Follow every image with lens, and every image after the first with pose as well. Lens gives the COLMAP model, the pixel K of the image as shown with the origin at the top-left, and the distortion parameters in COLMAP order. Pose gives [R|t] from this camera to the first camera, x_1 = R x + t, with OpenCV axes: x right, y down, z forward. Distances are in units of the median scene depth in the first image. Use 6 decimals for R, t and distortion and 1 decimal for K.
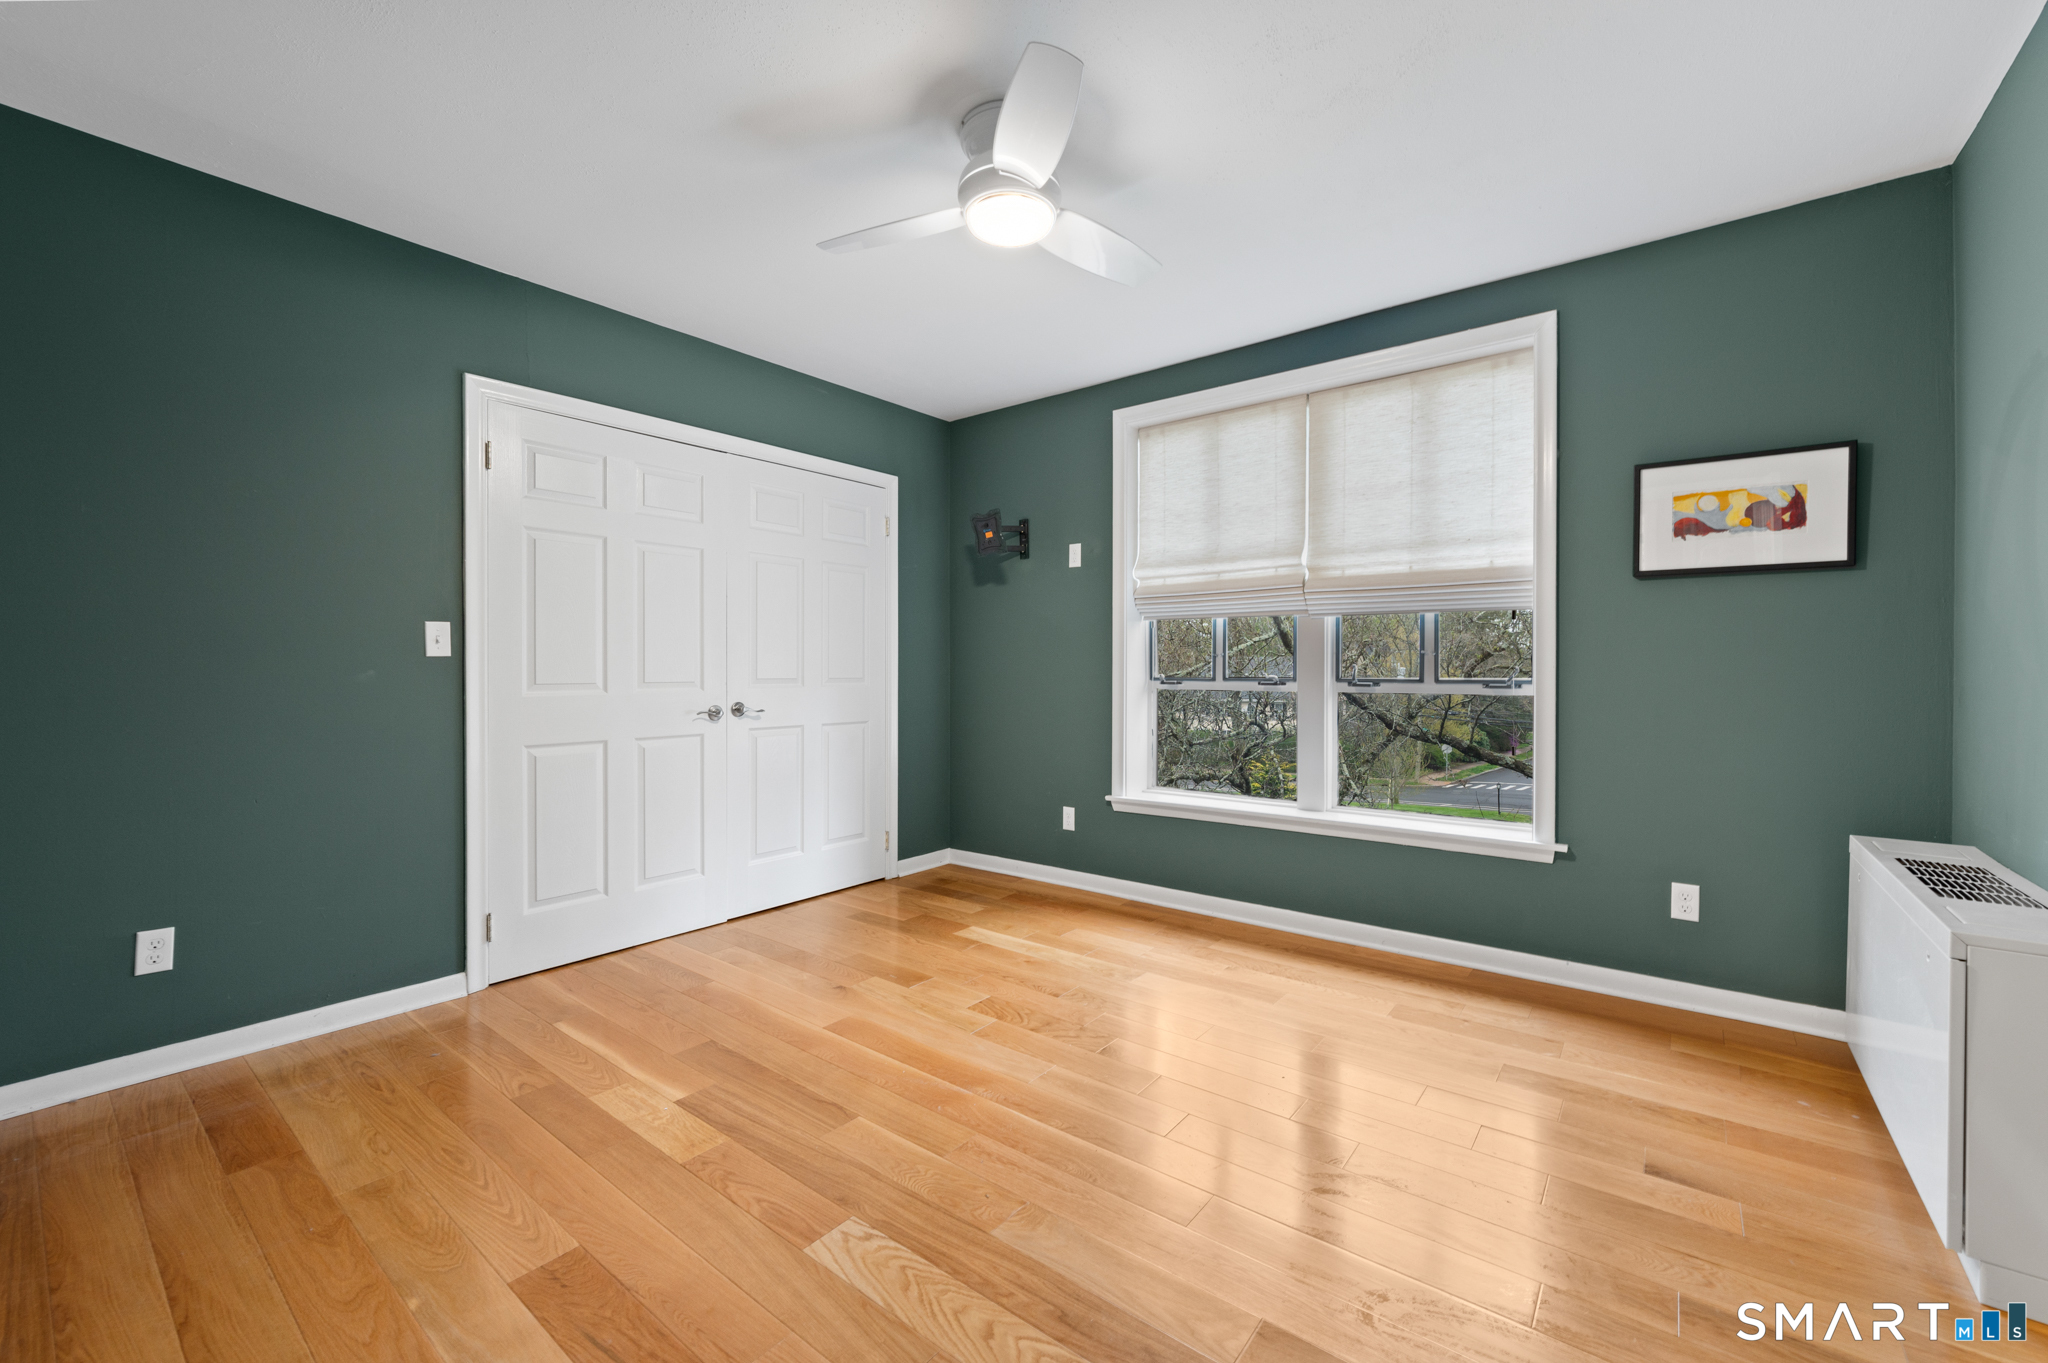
lens RADIAL K [[817.6, 0, 1021.9], [0, 817.6, 672.4], [0, 0, 1]] dist [0.000096, -0.001692]
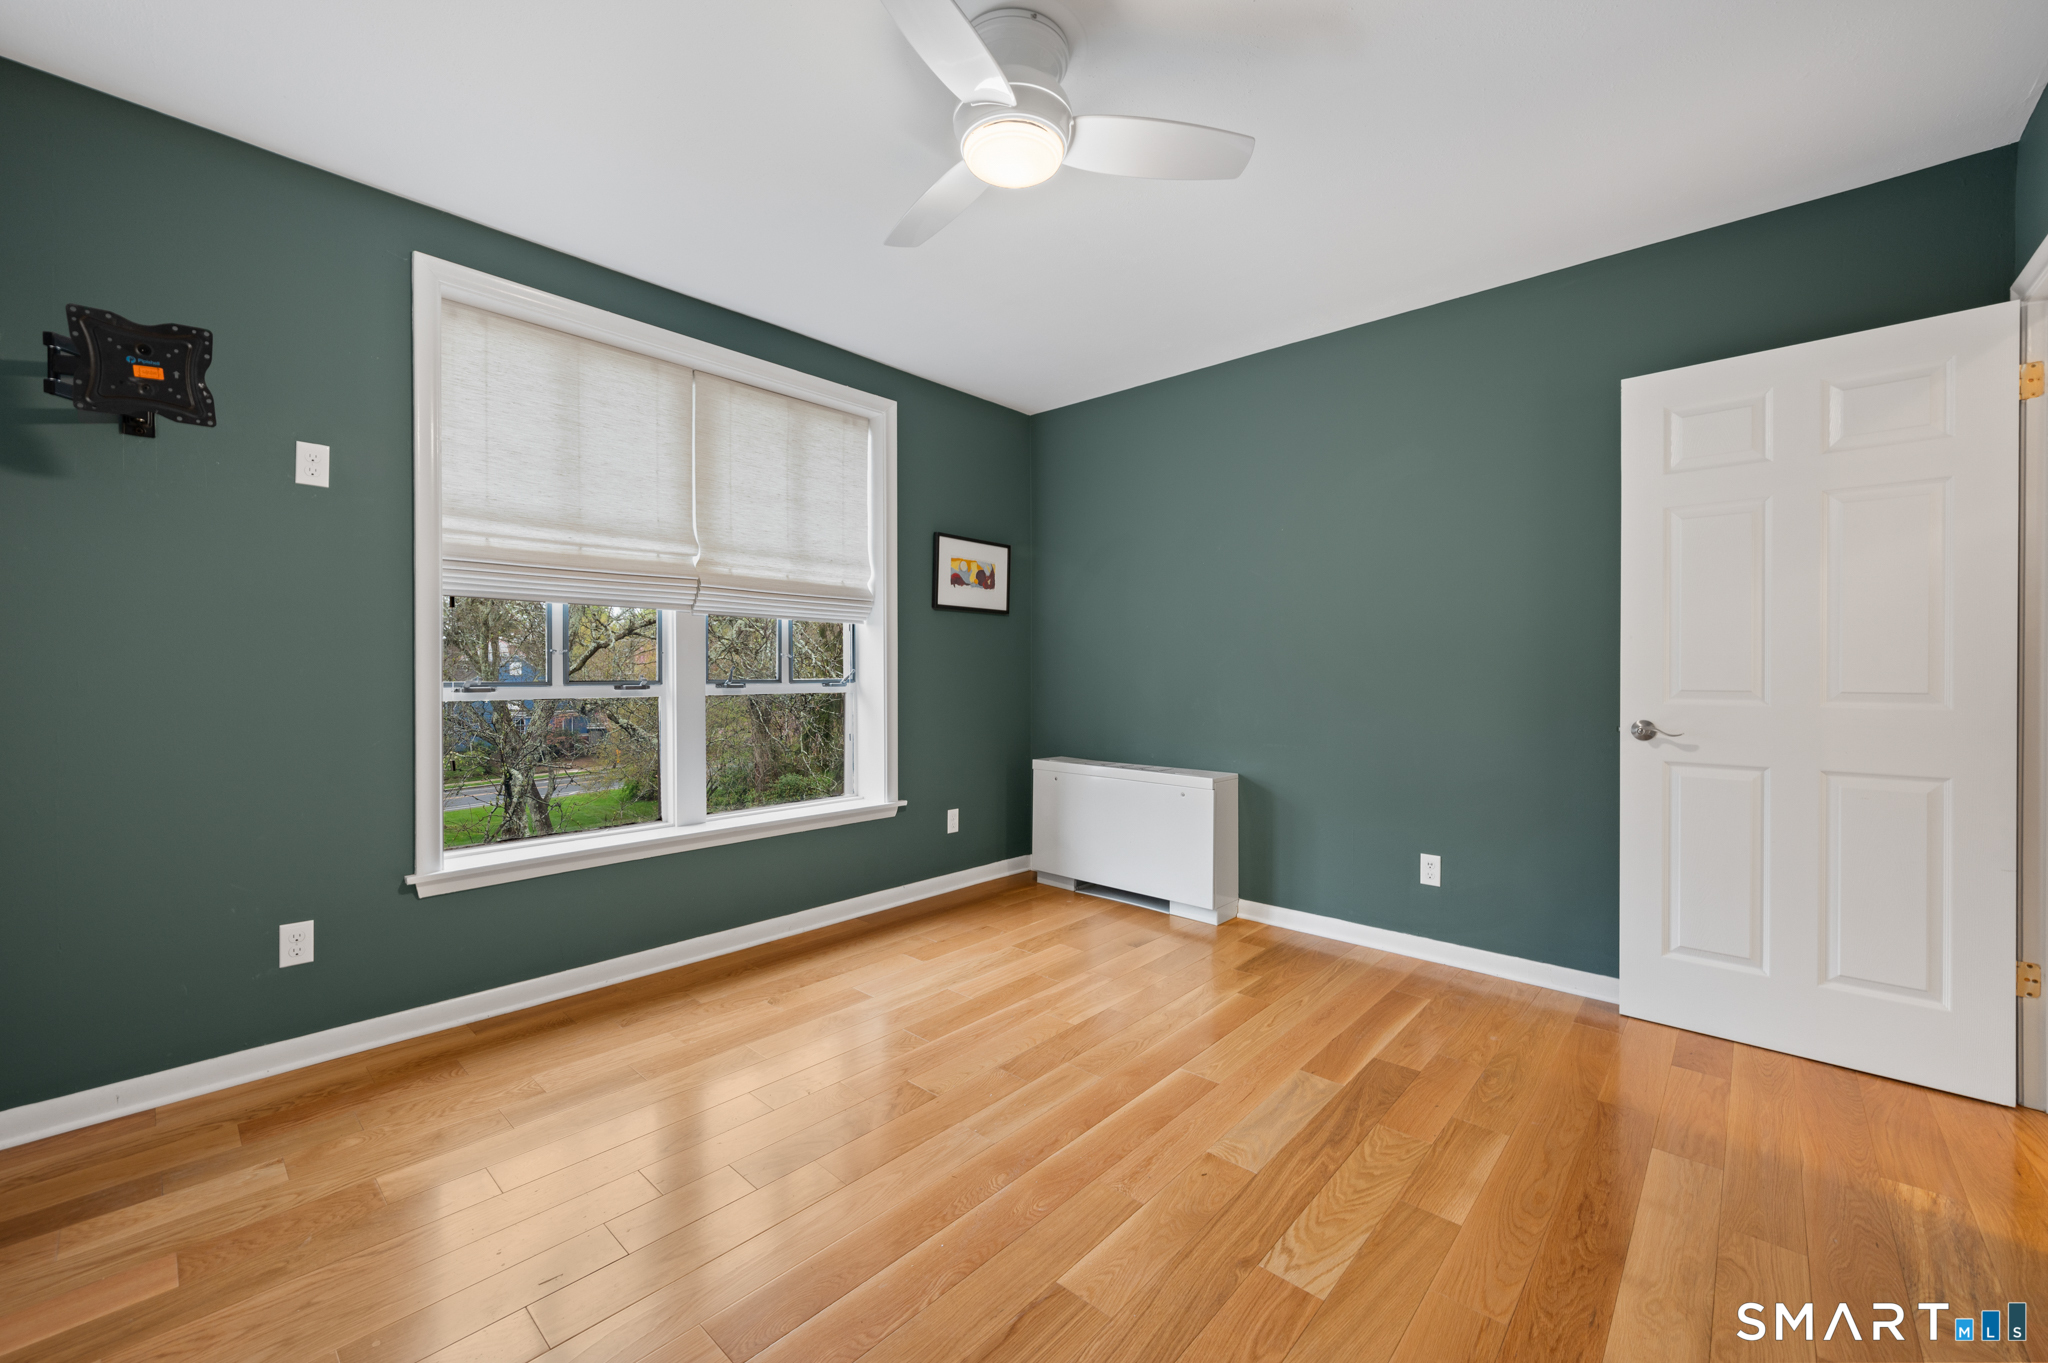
lens RADIAL K [[817.6, 0, 1025.1], [0, 817.6, 673.6], [0, 0, 1]] dist [0.000096, -0.001692]
pose [[0.064360, -0.001809, 0.997925, -0.602503], [0.004104, 0.999990, 0.001549, -0.000054], [-0.997918, 0.003995, 0.064367, 0.636572]]
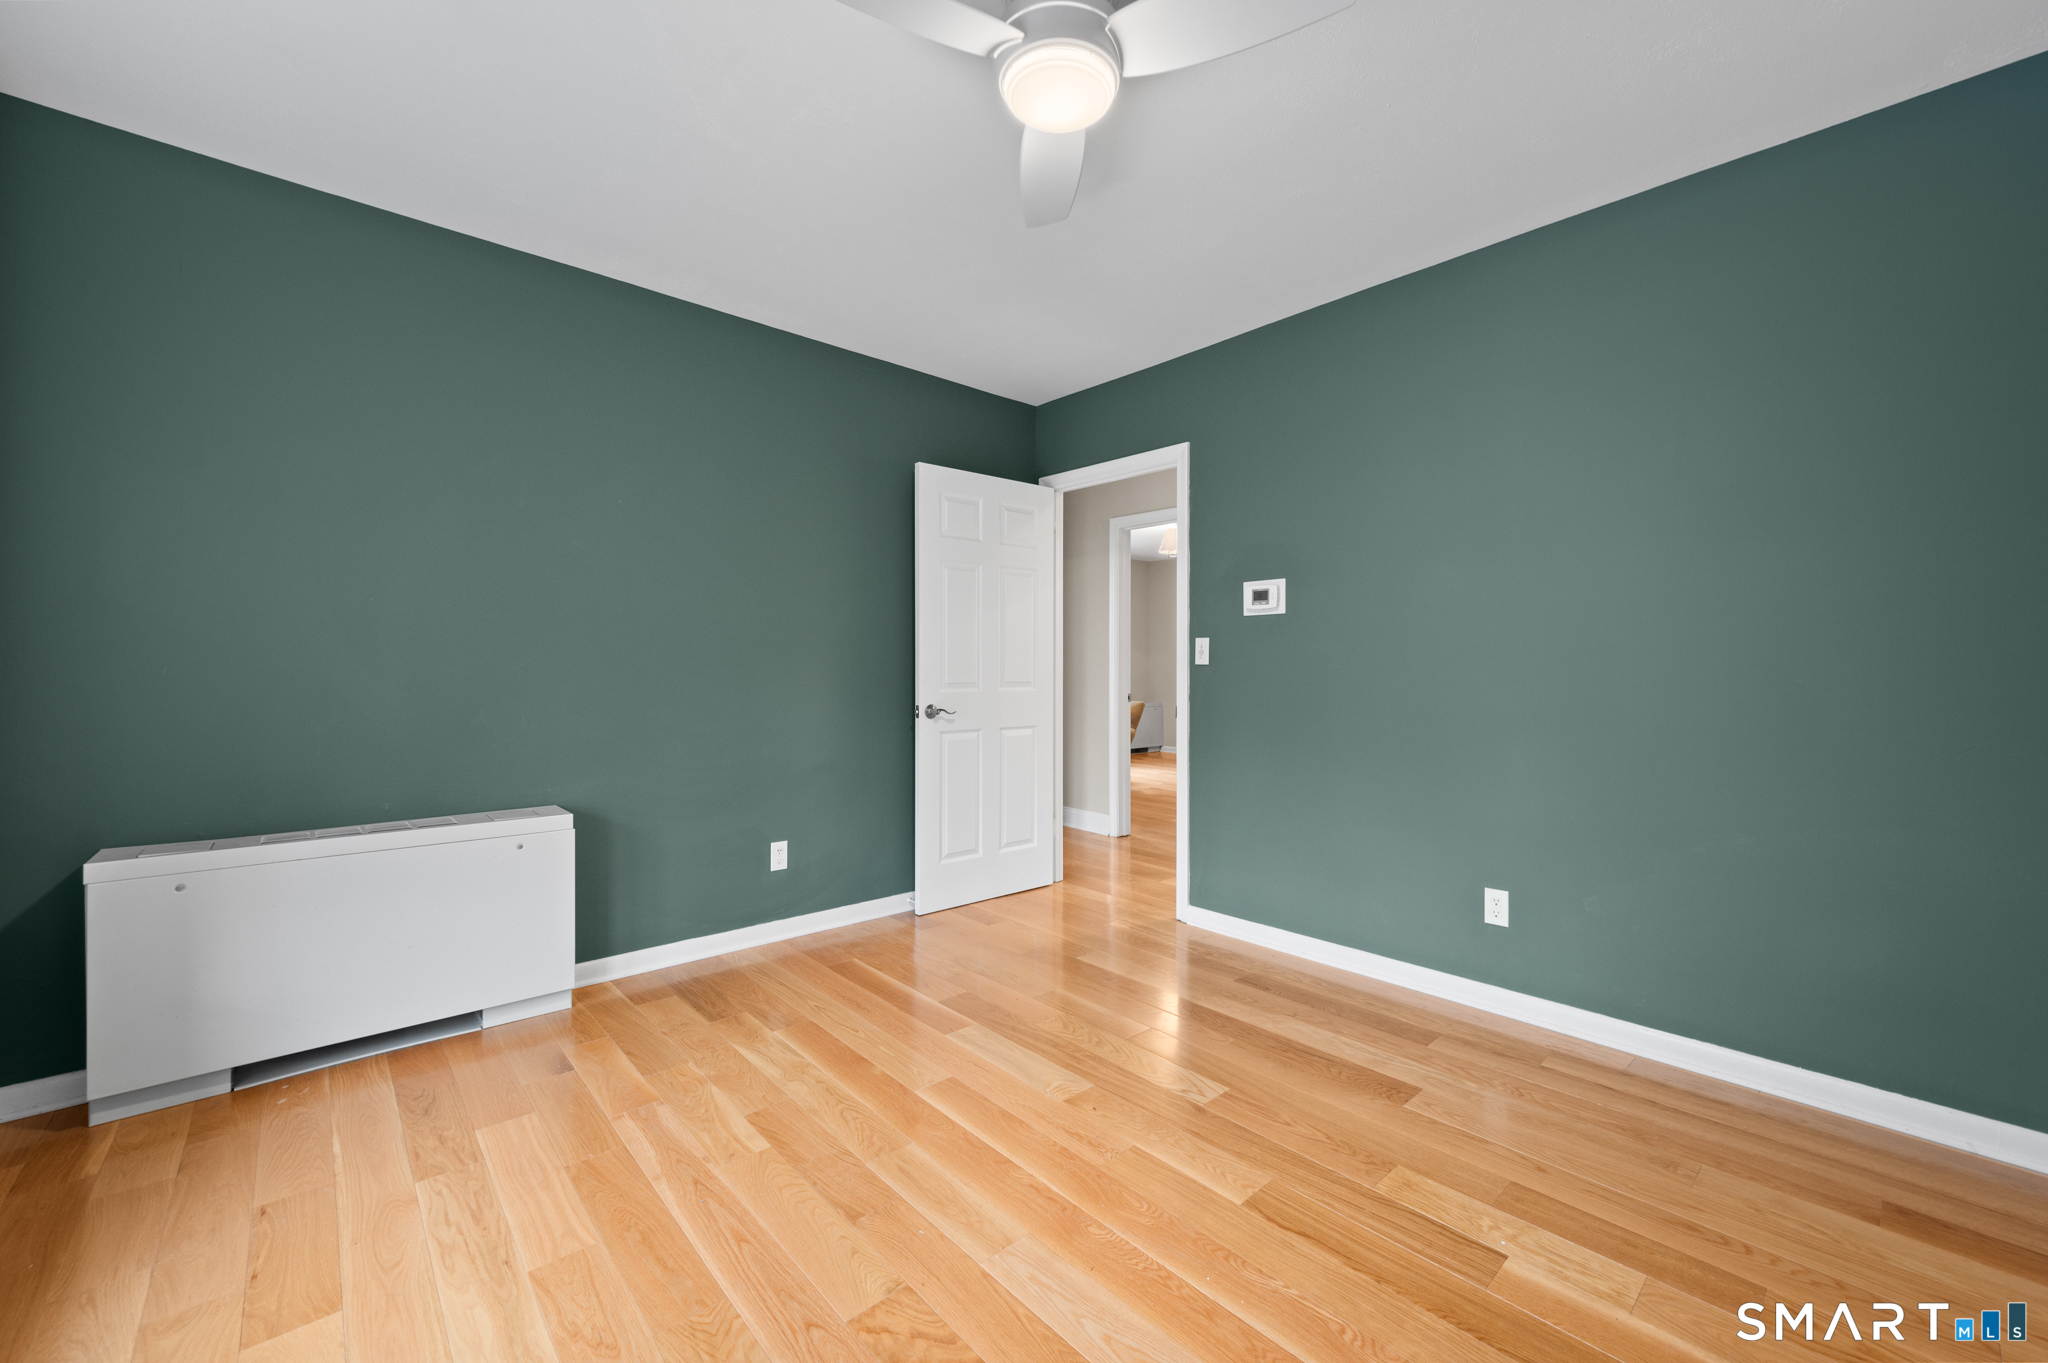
lens RADIAL K [[817.6, 0, 1038.3], [0, 817.6, 672.8], [0, 0, 1]] dist [0.000096, -0.001692]
pose [[-0.989107, -0.000230, 0.147198, -0.075528], [0.001570, 0.999925, 0.012110, -0.008369], [-0.147190, 0.012209, -0.989033, 1.205912]]
